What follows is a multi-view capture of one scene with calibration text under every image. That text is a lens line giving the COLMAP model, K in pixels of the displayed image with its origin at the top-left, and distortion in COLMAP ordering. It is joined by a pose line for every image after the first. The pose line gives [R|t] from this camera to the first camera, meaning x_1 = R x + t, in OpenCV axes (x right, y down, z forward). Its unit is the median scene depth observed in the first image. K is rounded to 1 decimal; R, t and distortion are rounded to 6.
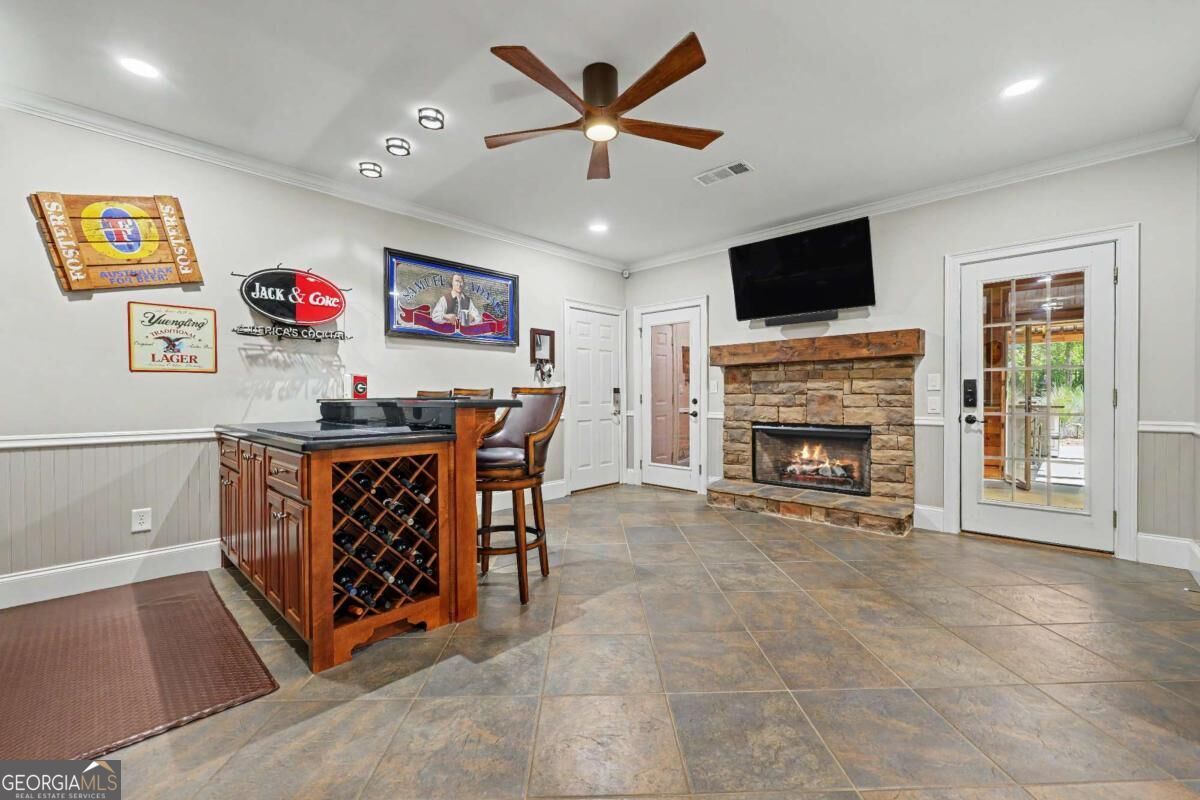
lens RADIAL K [[489.7, 0, 605.0], [0, 489.7, 403.7], [0, 0, 1]] dist [-0.002348, 0.000123]
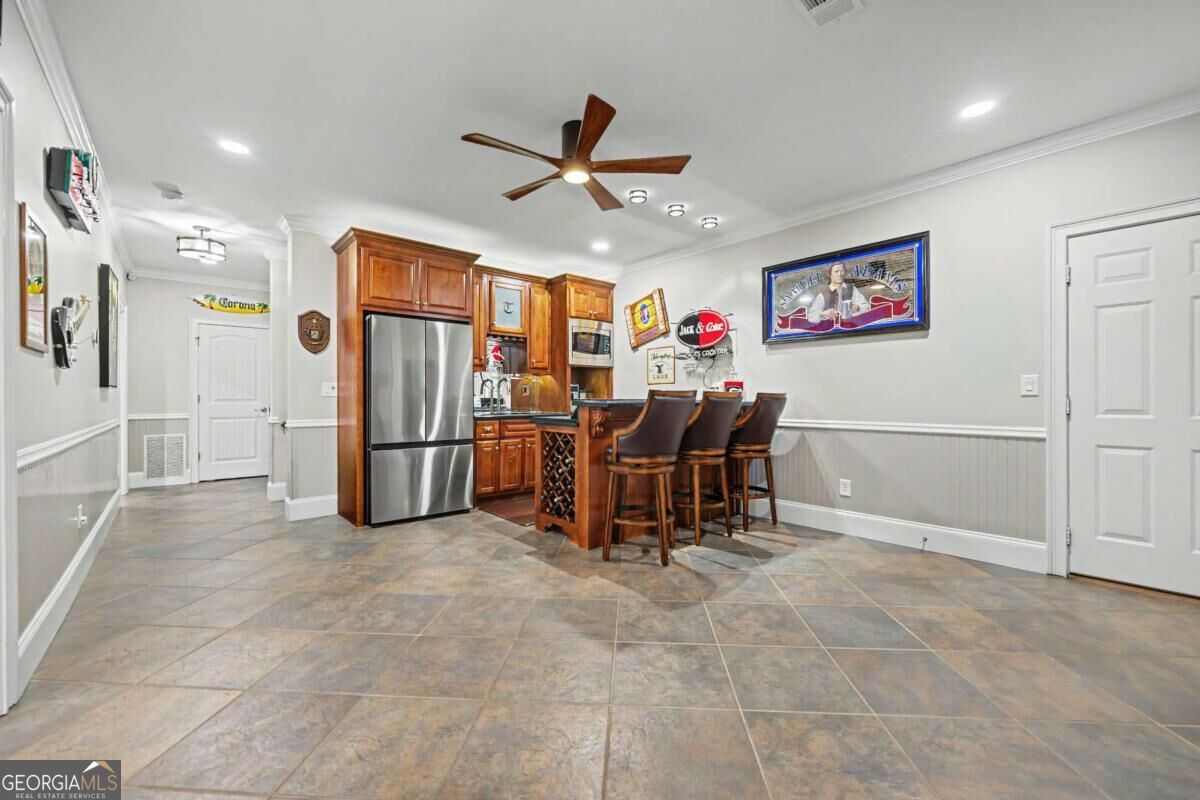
lens RADIAL K [[489.7, 0, 601.3], [0, 489.7, 401.8], [0, 0, 1]] dist [-0.002348, 0.000123]
pose [[-0.102773, 0.014860, -0.994594, 0.878964], [-0.012677, 0.999788, 0.016248, -0.022454], [0.994624, 0.014278, -0.102563, 0.886677]]
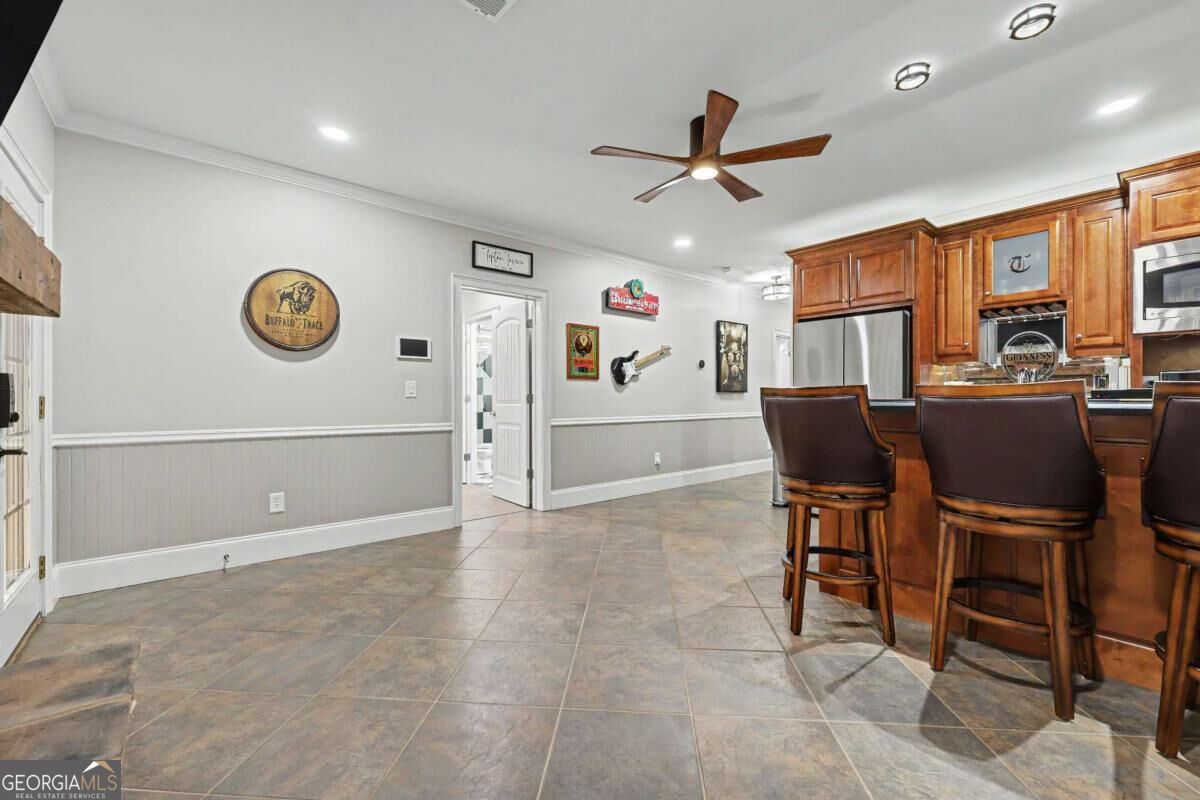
lens RADIAL K [[489.7, 0, 593.5], [0, 489.7, 398.2], [0, 0, 1]] dist [-0.002348, 0.000123]
pose [[-0.992085, 0.011314, 0.125057, 0.086177], [0.012821, 0.999855, 0.011247, -0.026398], [-0.124912, 0.012761, -0.992086, 1.645651]]
